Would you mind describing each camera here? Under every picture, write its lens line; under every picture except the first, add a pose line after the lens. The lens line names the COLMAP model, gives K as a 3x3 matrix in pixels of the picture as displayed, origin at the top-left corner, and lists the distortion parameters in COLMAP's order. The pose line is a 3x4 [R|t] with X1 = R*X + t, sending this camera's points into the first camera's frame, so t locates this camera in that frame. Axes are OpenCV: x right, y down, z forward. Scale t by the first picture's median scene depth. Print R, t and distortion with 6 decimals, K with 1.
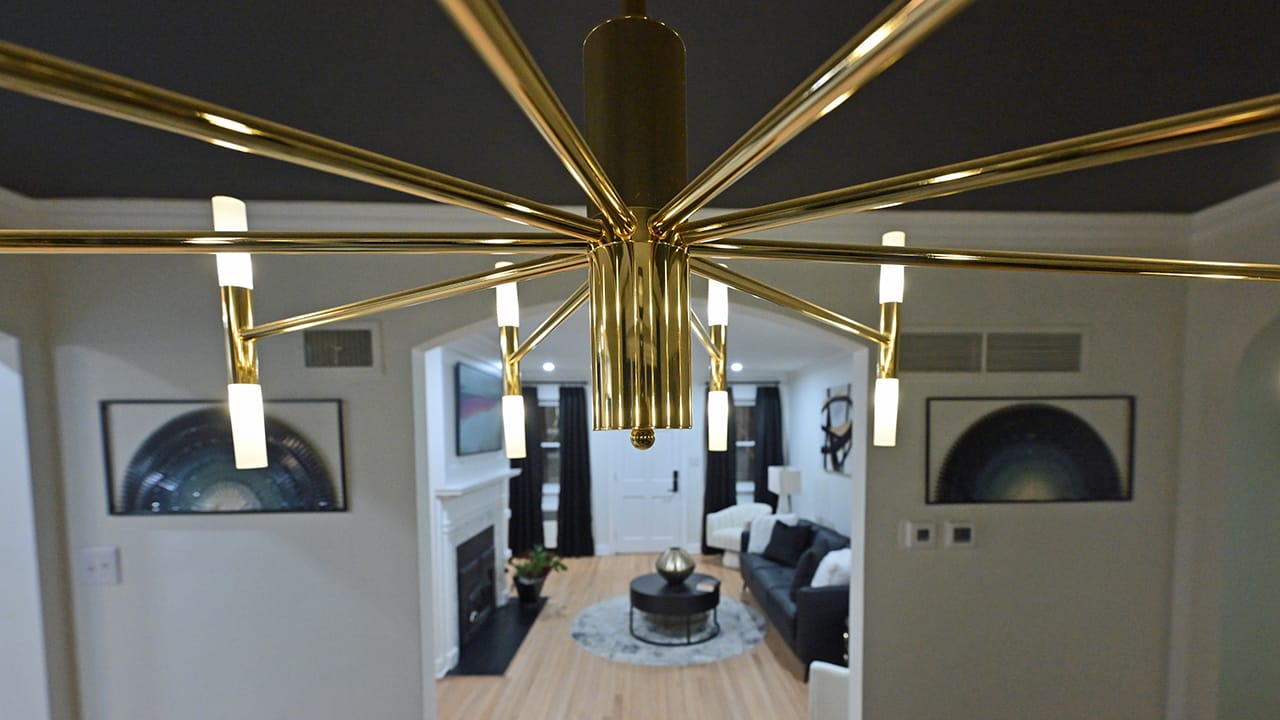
lens RADIAL K [[507.9, 0, 676.7], [0, 507.9, 455.6], [0, 0, 1]] dist [0.000403, -0.000003]
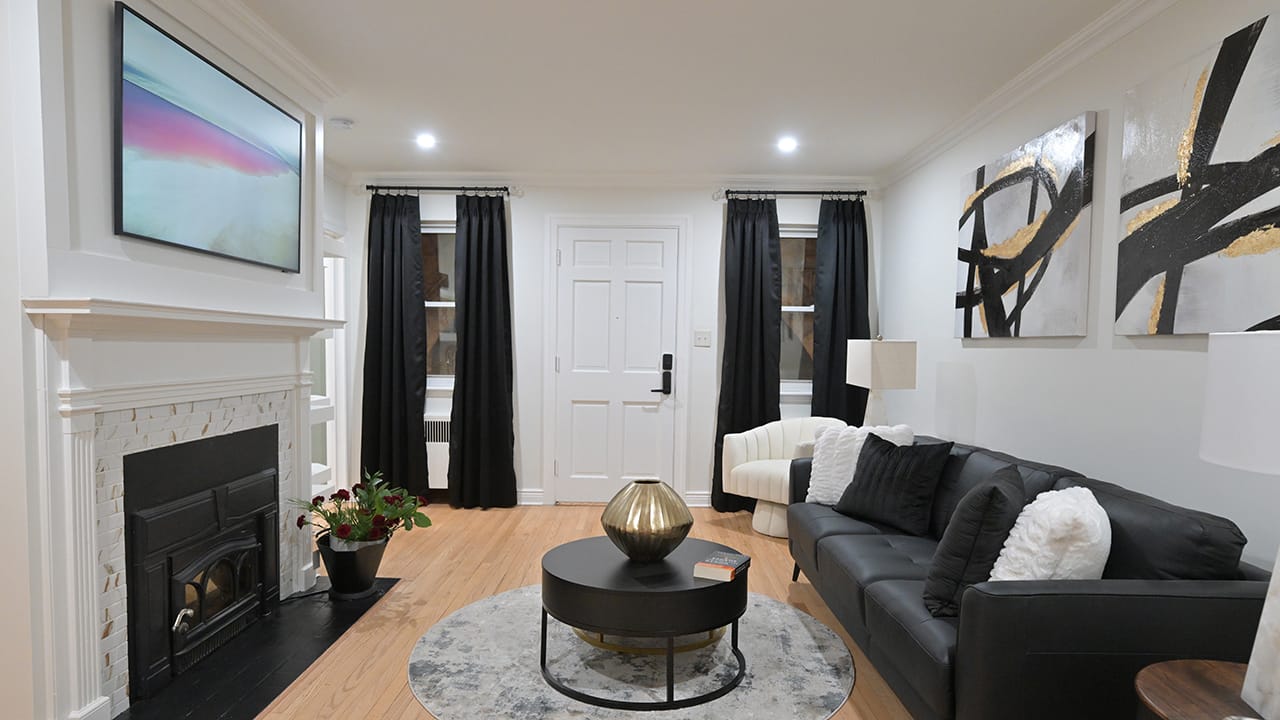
lens RADIAL K [[739.1, 0, 637.2], [0, 739.1, 381.7], [0, 0, 1]] dist [0.000101, -0.000652]
pose [[0.997848, 0.018443, -0.062925, 0.023505], [-0.017988, 0.999808, 0.007786, 0.076996], [0.063056, -0.006637, 0.997988, 0.302708]]
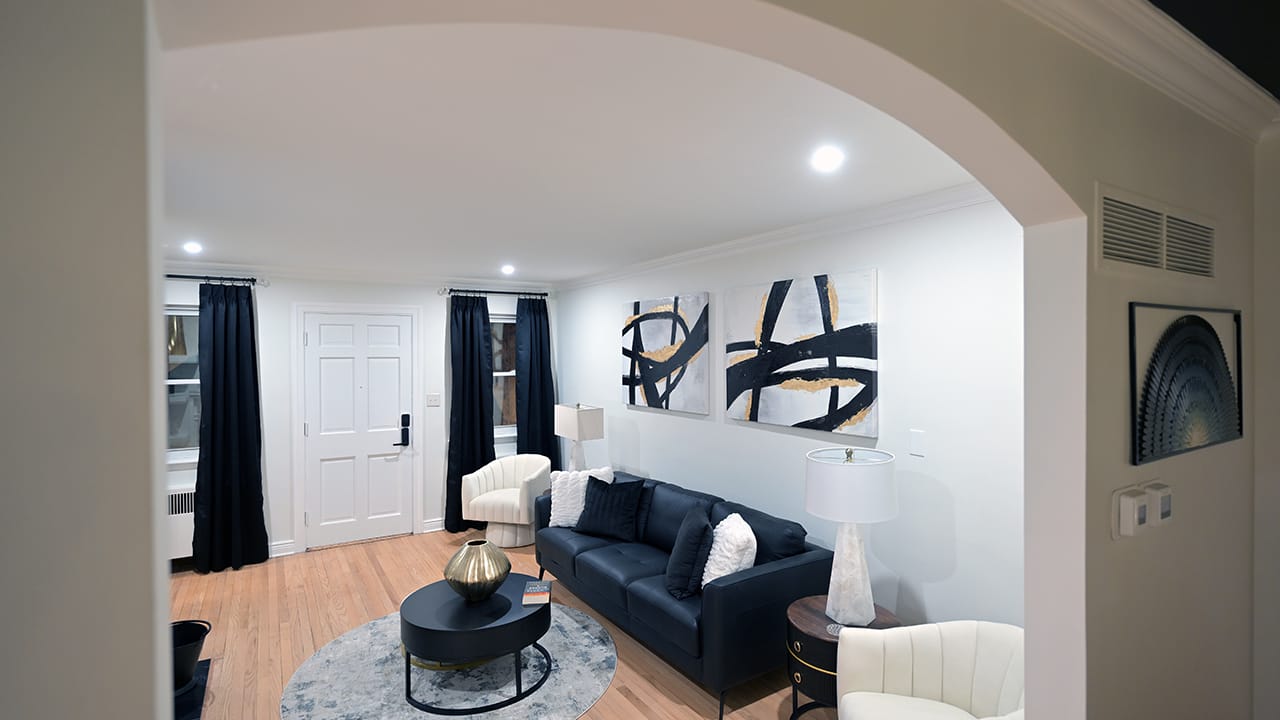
lens RADIAL K [[583.6, 0, 640.0], [0, 583.6, 360.0], [0, 0, 1]] dist [-0.002459, -0.000085]
pose [[0.880231, -0.005465, 0.474514, -0.140879], [0.026598, 0.998930, -0.037834, -0.008915], [-0.473799, 0.045923, 0.879435, 0.218460]]
